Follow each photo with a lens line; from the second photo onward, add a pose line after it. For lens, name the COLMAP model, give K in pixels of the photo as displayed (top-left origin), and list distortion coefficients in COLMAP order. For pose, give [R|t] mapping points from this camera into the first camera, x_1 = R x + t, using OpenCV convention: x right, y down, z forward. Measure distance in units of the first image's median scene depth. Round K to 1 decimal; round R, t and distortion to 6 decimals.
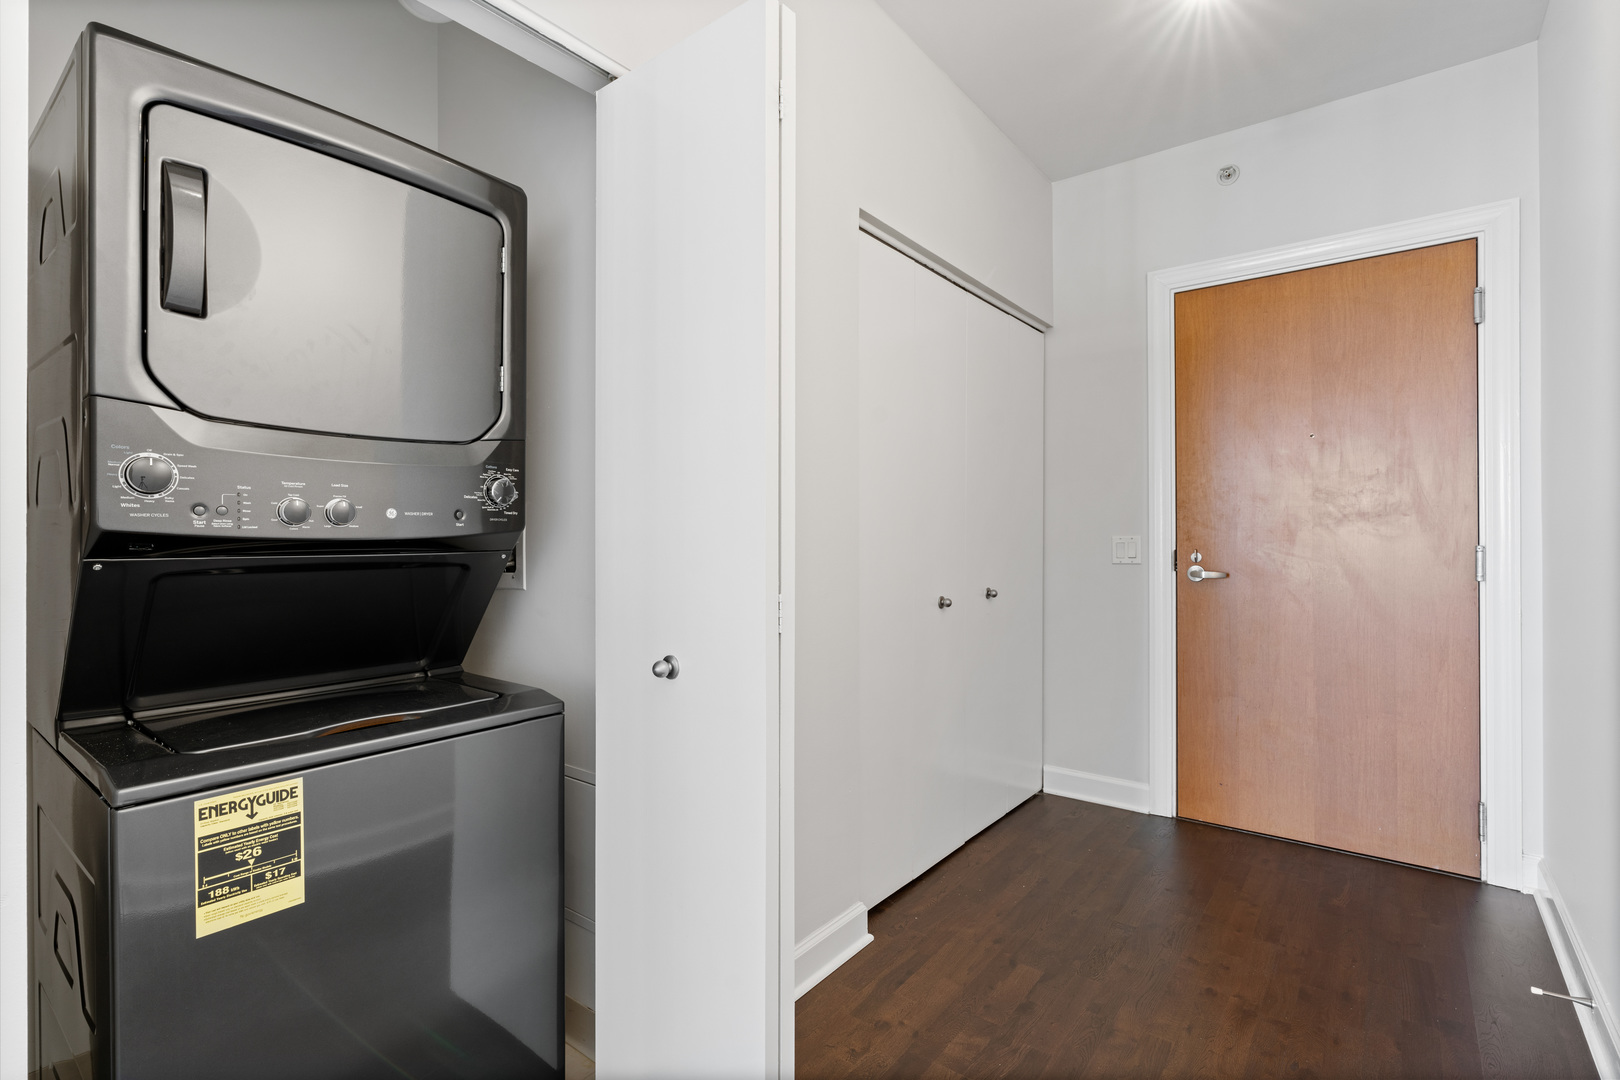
lens RADIAL K [[753.2, 0, 819.4], [0, 753.2, 535.9], [0, 0, 1]] dist [-0.006920, 0.001172]
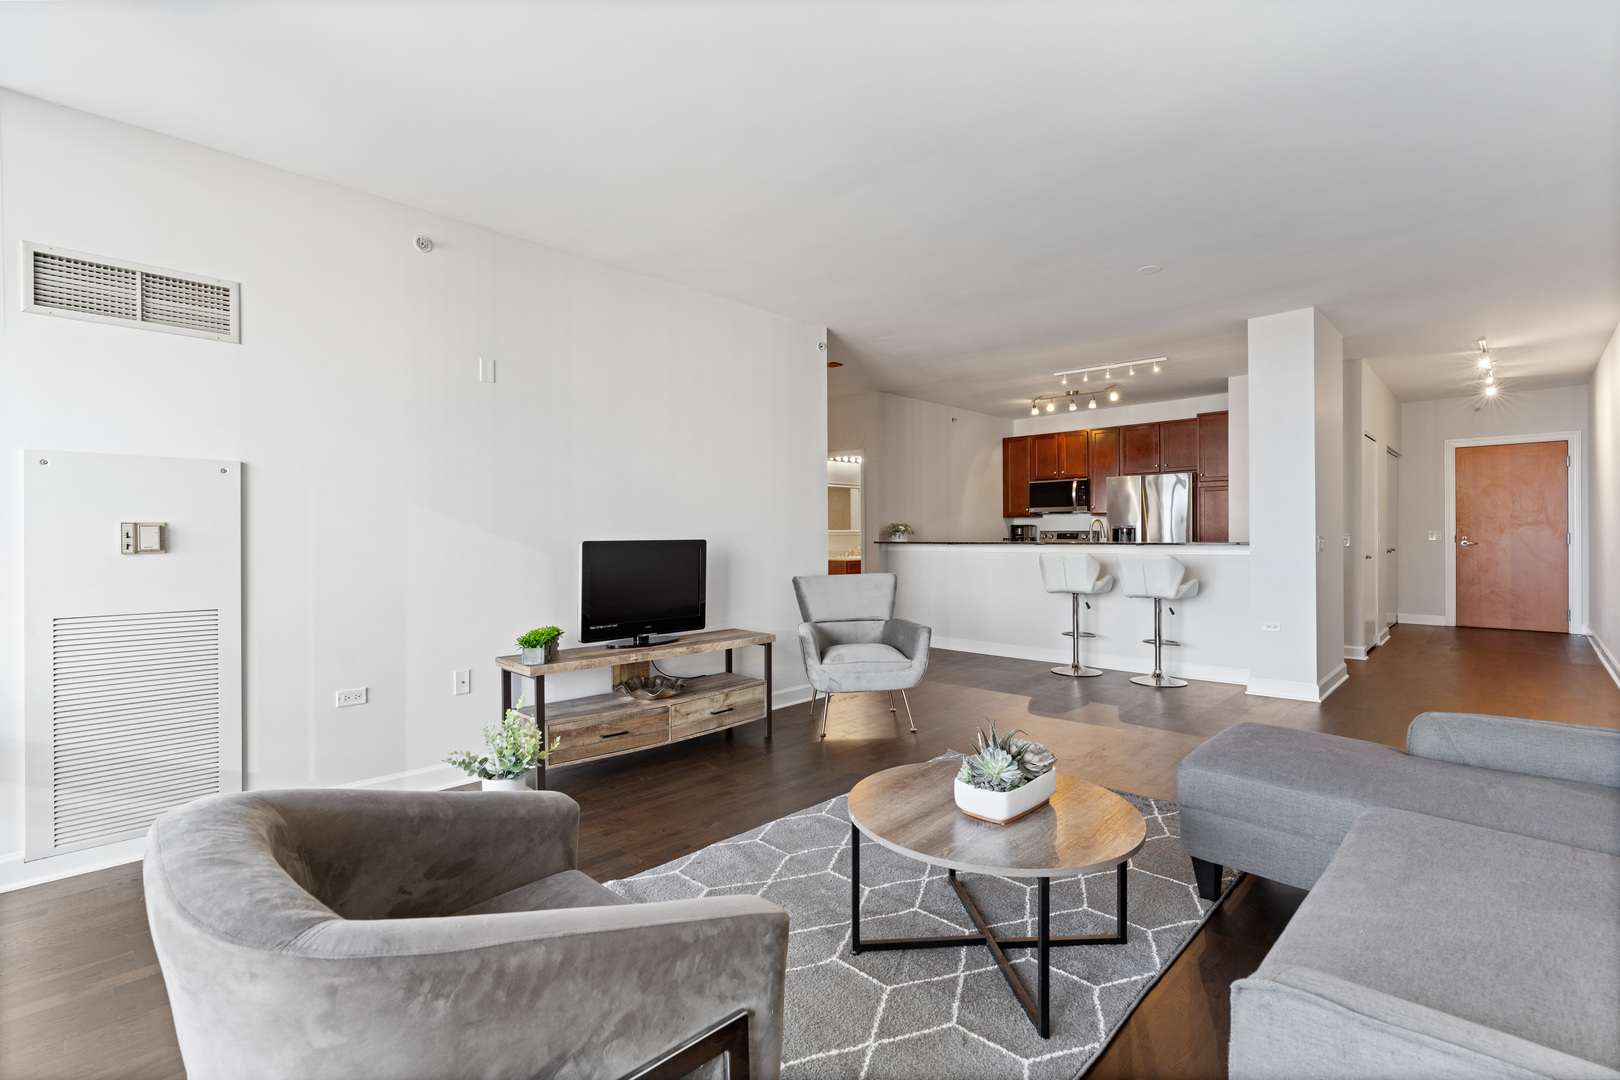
lens RADIAL K [[734.1, 0, 805.9], [0, 734.1, 542.1], [0, 0, 1]] dist [-0.004850, 0.000476]
pose [[0.991511, 0.003033, -0.129984, -1.780606], [-0.003075, 0.999995, -0.000124, 0.056213], [0.129983, 0.000523, 0.991516, -2.302874]]
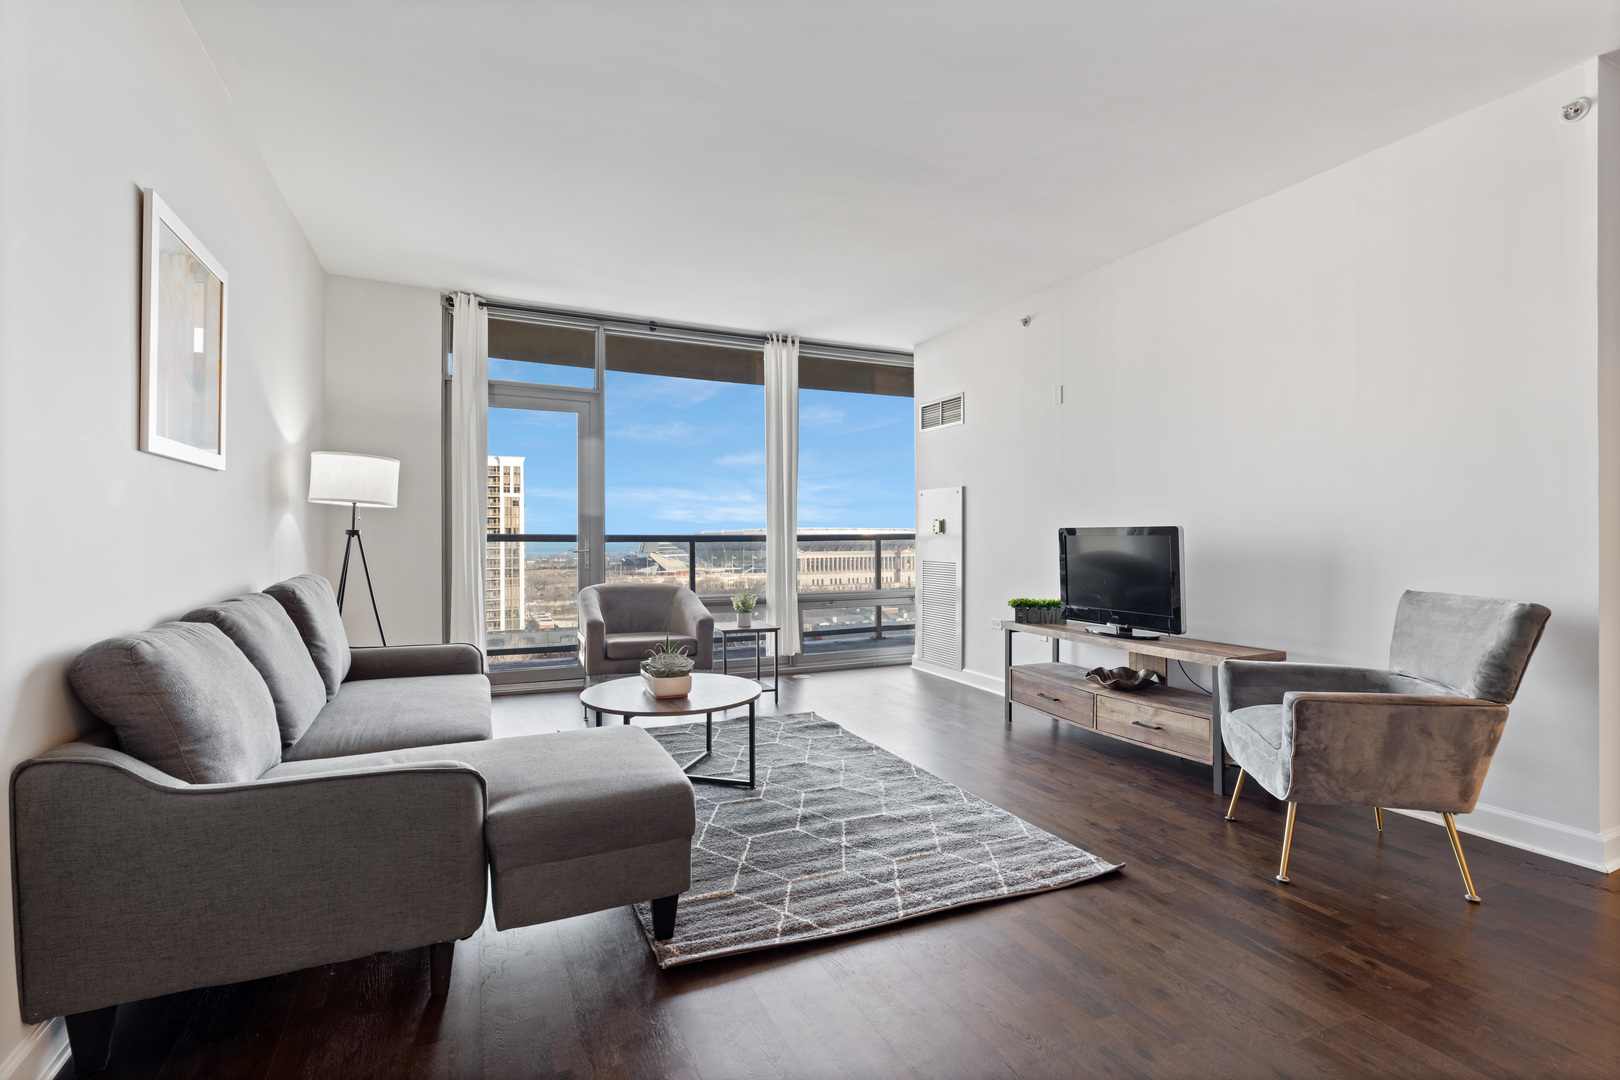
lens RADIAL K [[734.1, 0, 800.8], [0, 734.1, 535.0], [0, 0, 1]] dist [-0.004850, 0.000476]
pose [[-0.485312, 0.007475, -0.874309, -0.758997], [-0.004621, 0.999928, 0.011114, 0.056453], [0.874329, 0.009434, -0.485242, -0.789336]]
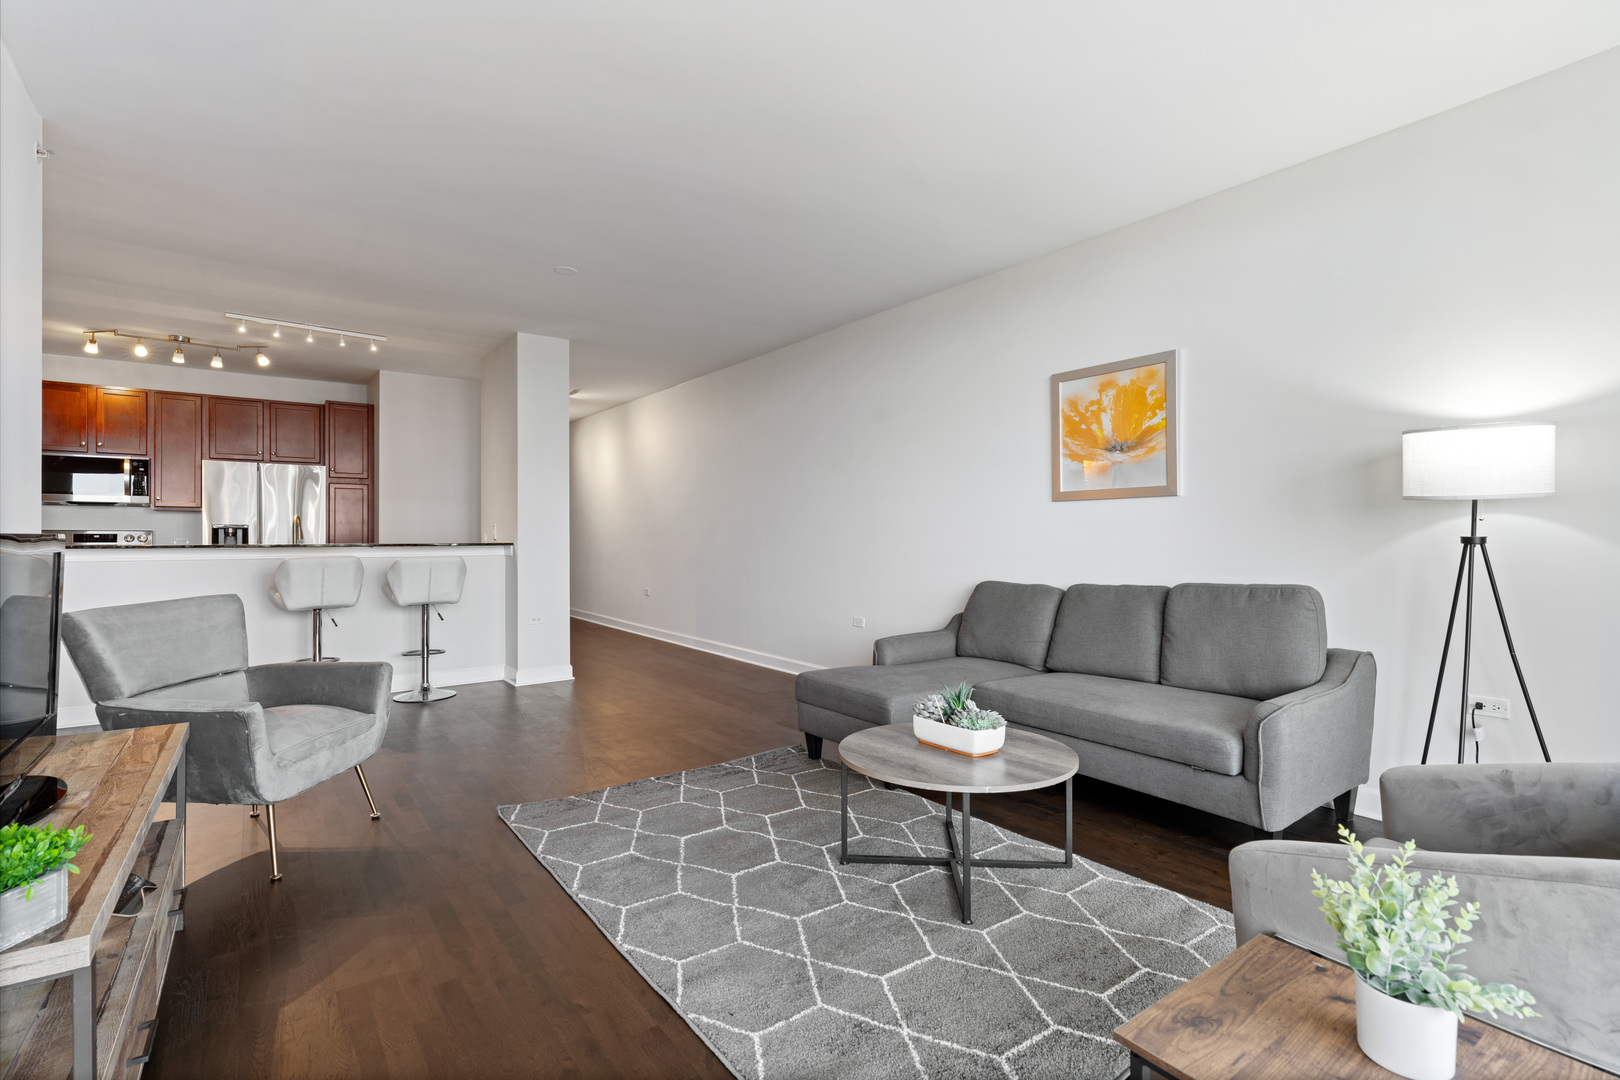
lens RADIAL K [[753.2, 0, 816.5], [0, 753.2, 539.5], [0, 0, 1]] dist [-0.006920, 0.001172]
pose [[0.286148, 0.004981, 0.958172, -2.626545], [0.009583, 0.999922, -0.008060, 0.069183], [-0.958137, 0.011489, 0.286078, -1.649739]]
